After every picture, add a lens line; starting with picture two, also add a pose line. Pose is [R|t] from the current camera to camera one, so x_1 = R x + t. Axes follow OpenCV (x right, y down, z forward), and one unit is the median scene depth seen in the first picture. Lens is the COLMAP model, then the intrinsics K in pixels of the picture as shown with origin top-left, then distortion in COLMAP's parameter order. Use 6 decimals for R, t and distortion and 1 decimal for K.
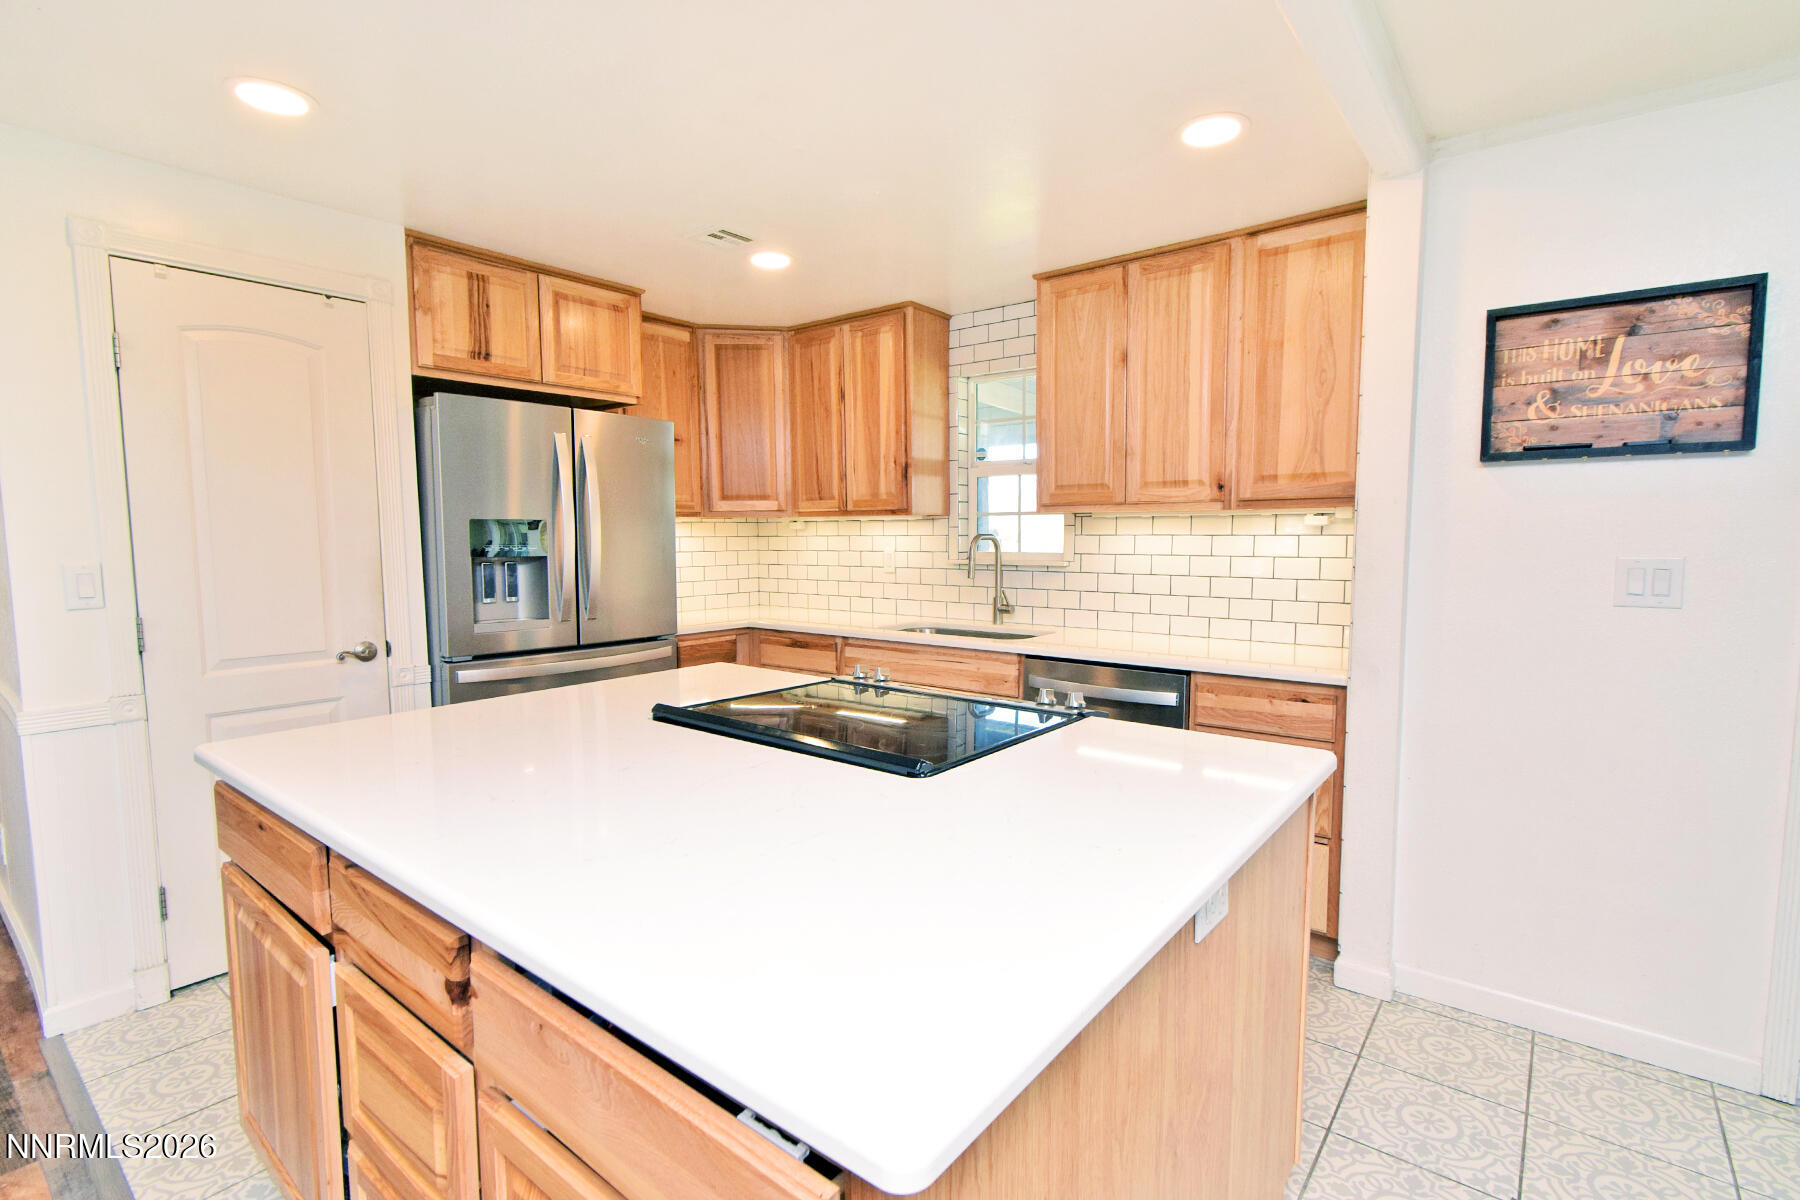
lens RADIAL K [[819.7, 0, 942.2], [0, 819.7, 604.0], [0, 0, 1]] dist [-0.002977, -0.000333]
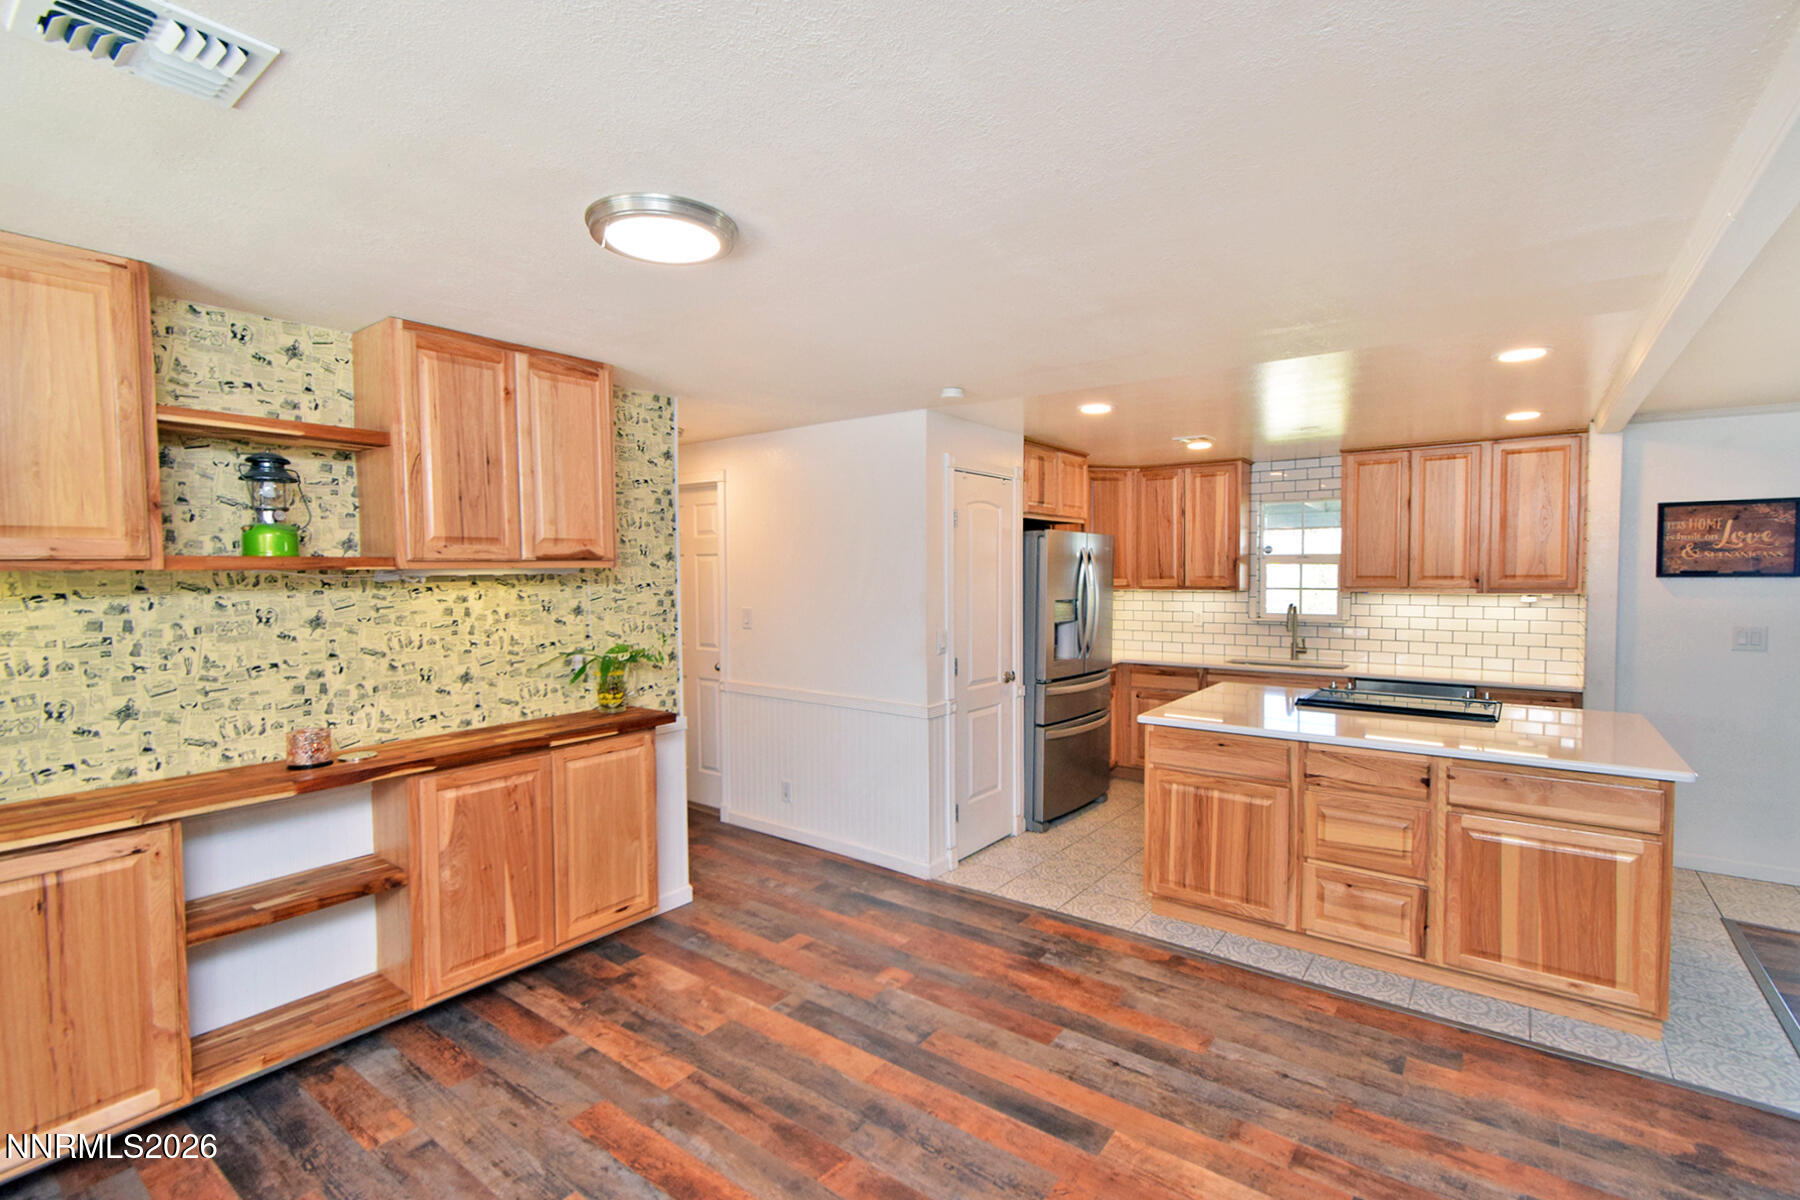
lens RADIAL K [[819.7, 0, 906.2], [0, 819.7, 595.3], [0, 0, 1]] dist [-0.002977, -0.000333]
pose [[0.999876, -0.001686, 0.015666, -0.738272], [0.002543, 0.998489, -0.054885, -0.015968], [-0.015550, 0.054918, 0.998370, -0.586279]]
